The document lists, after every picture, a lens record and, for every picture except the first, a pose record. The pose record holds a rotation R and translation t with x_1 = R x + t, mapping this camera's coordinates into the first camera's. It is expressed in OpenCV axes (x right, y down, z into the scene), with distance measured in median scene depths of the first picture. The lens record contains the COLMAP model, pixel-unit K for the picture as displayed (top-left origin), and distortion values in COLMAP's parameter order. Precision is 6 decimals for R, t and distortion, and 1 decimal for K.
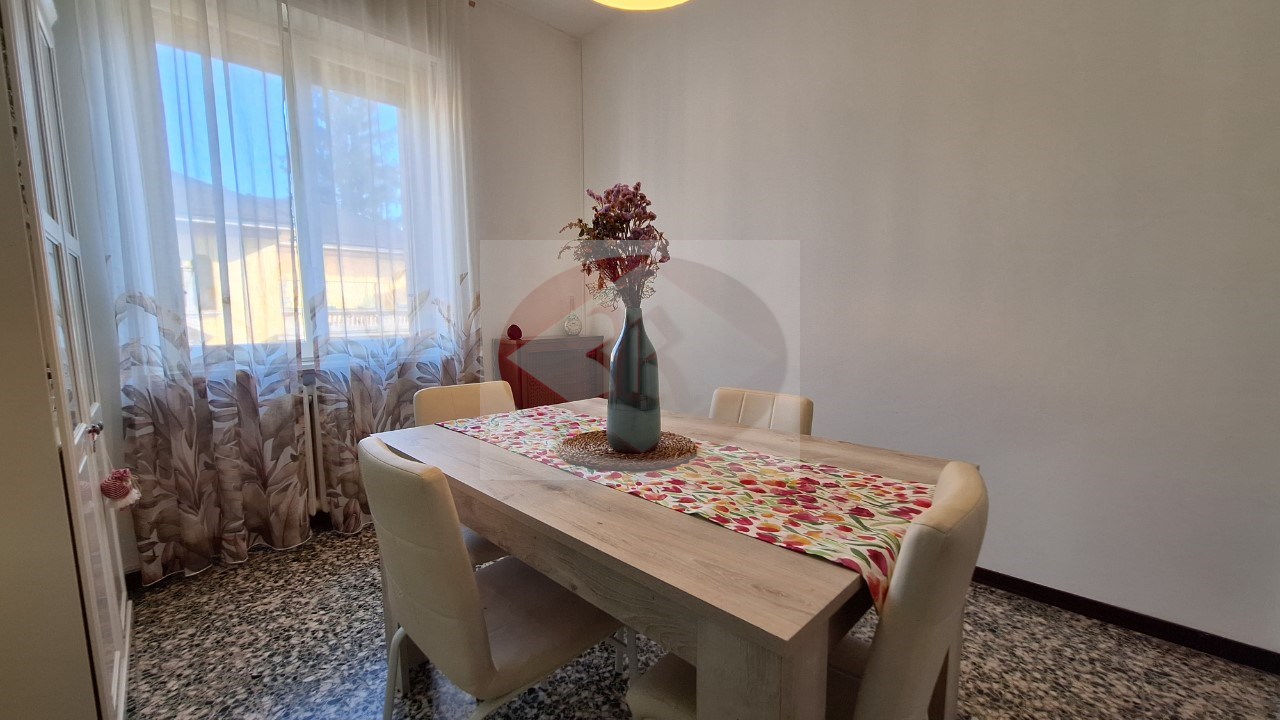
lens RADIAL K [[524.9, 0, 642.2], [0, 524.9, 370.5], [0, 0, 1]] dist [0.019286, 0.000133]
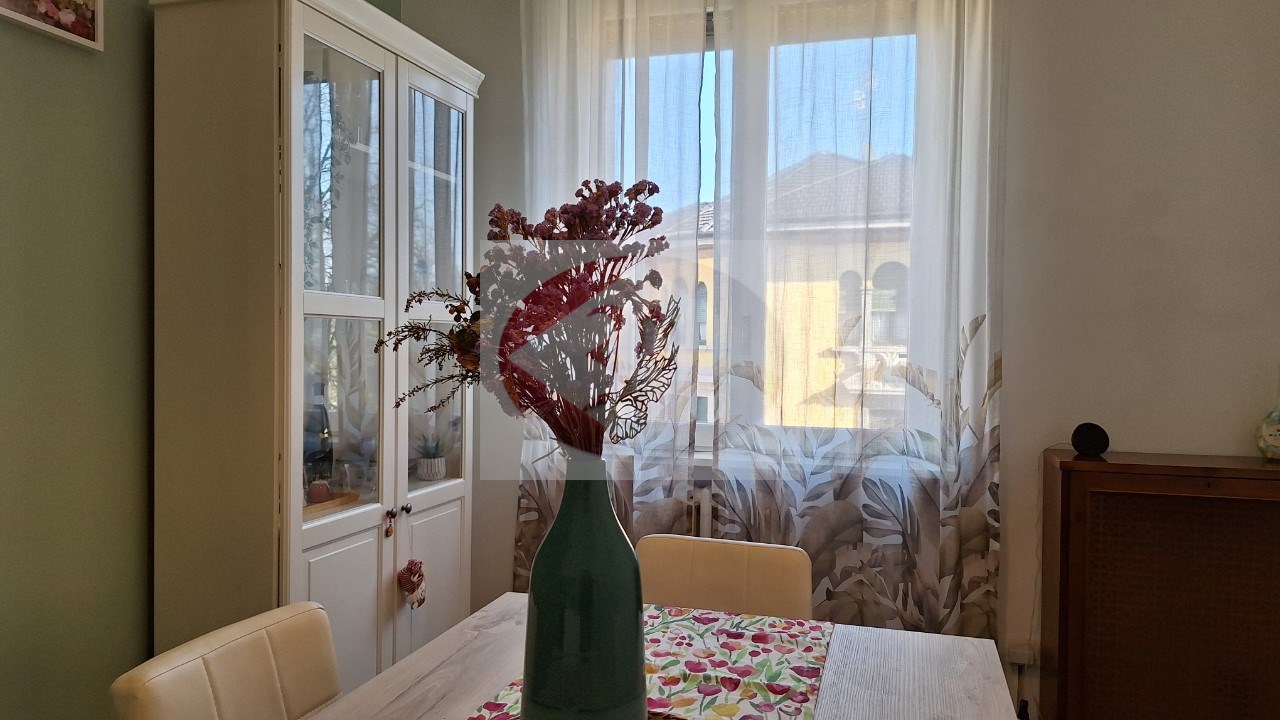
lens RADIAL K [[890.1, 0, 639.4], [0, 890.1, 359.6], [0, 0, 1]] dist [0.064955, -0.060793]
pose [[0.463473, 0.028044, -0.885667, 0.321580], [-0.119821, 0.992302, -0.031283, -0.087503], [0.877972, 0.120621, 0.463266, 0.361339]]
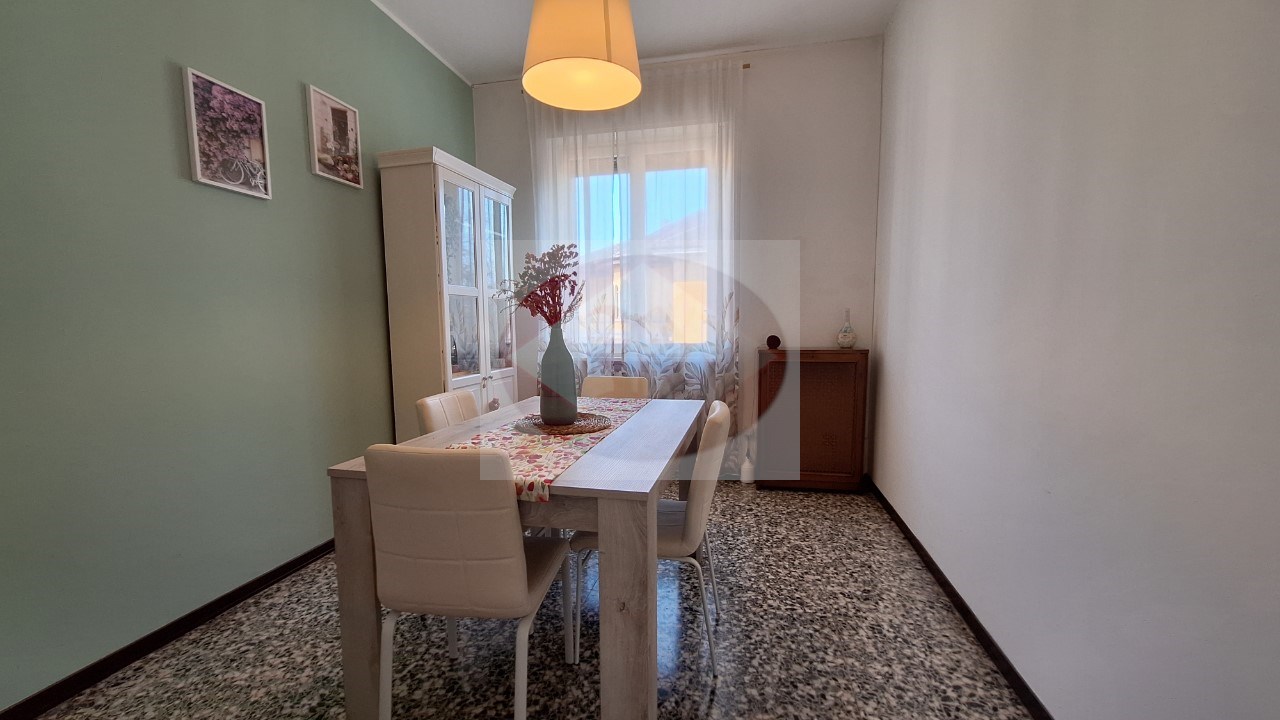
lens RADIAL K [[524.9, 0, 620.7], [0, 524.9, 377.1], [0, 0, 1]] dist [0.019286, 0.000133]
pose [[0.487791, 0.091611, -0.868140, 0.679776], [-0.095339, 0.994120, 0.051336, -0.033096], [0.867739, 0.057726, 0.493657, 0.234641]]
